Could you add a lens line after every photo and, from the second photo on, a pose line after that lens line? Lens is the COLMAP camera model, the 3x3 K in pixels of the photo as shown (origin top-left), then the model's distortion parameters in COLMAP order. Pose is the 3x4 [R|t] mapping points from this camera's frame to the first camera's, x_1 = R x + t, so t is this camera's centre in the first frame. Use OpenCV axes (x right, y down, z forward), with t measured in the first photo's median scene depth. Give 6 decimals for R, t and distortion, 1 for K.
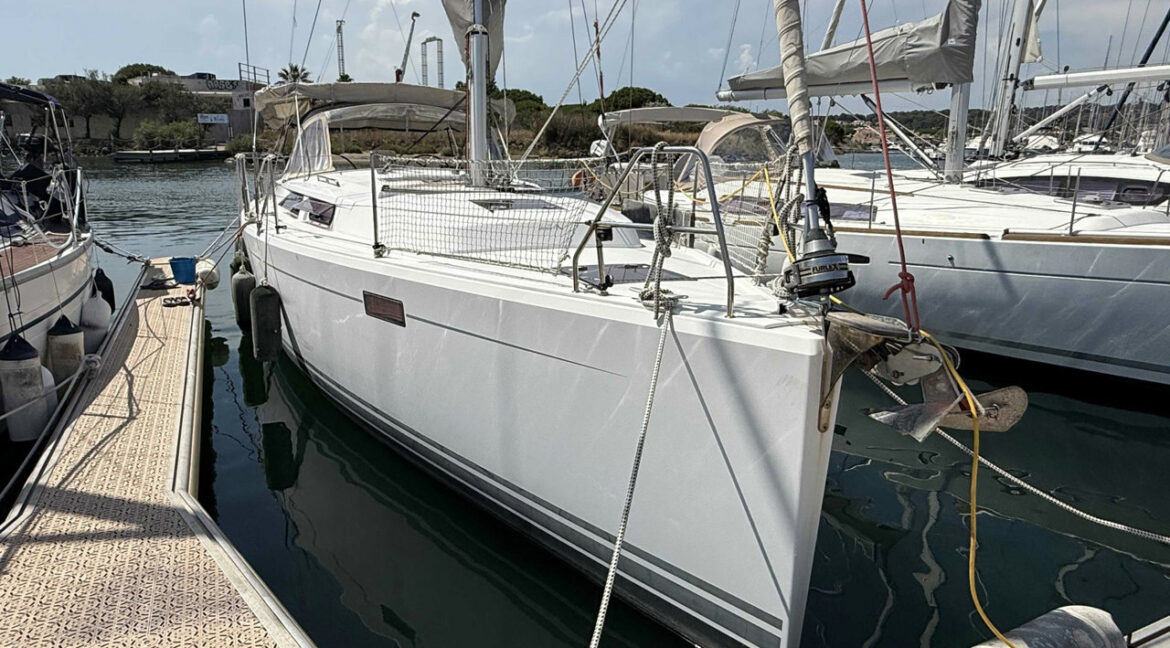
lens RADIAL K [[731.3, 0, 562.5], [0, 731.3, 328.1], [0, 0, 1]] dist [0.023862, -0.000860]
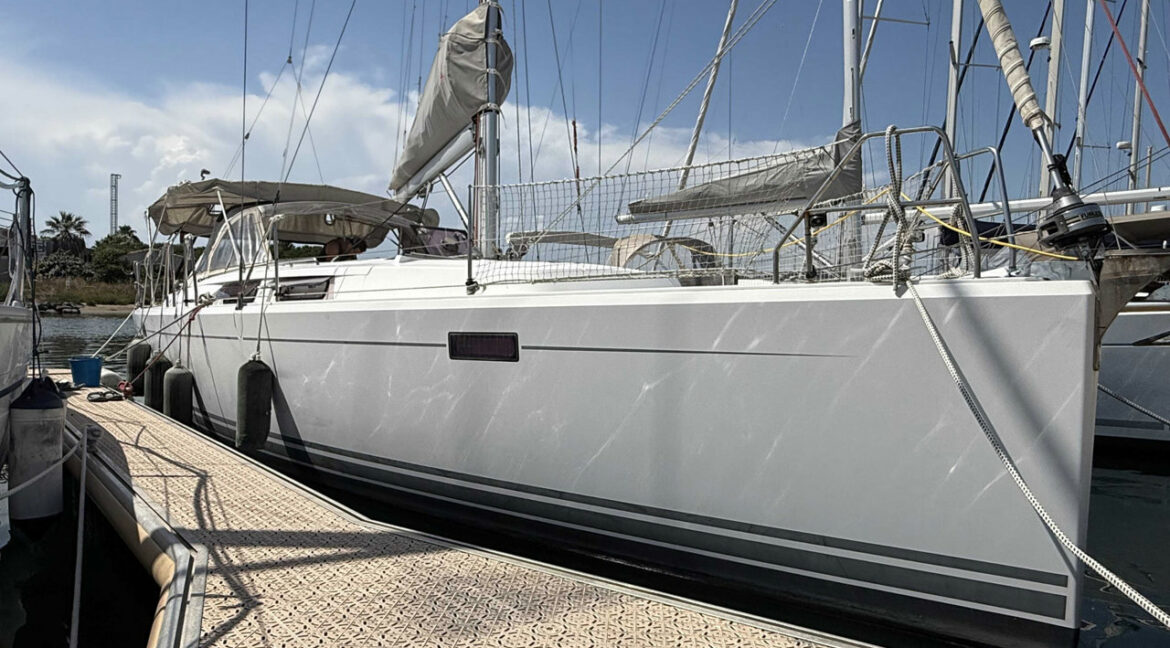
lens RADIAL K [[731.3, 0, 581.1], [0, 731.3, 324.0], [0, 0, 1]] dist [0.023862, -0.000860]
pose [[0.958493, -0.006402, 0.285043, -0.371722], [0.068542, 0.975603, -0.208567, 0.137583], [-0.276754, 0.219448, 0.935548, 0.102604]]
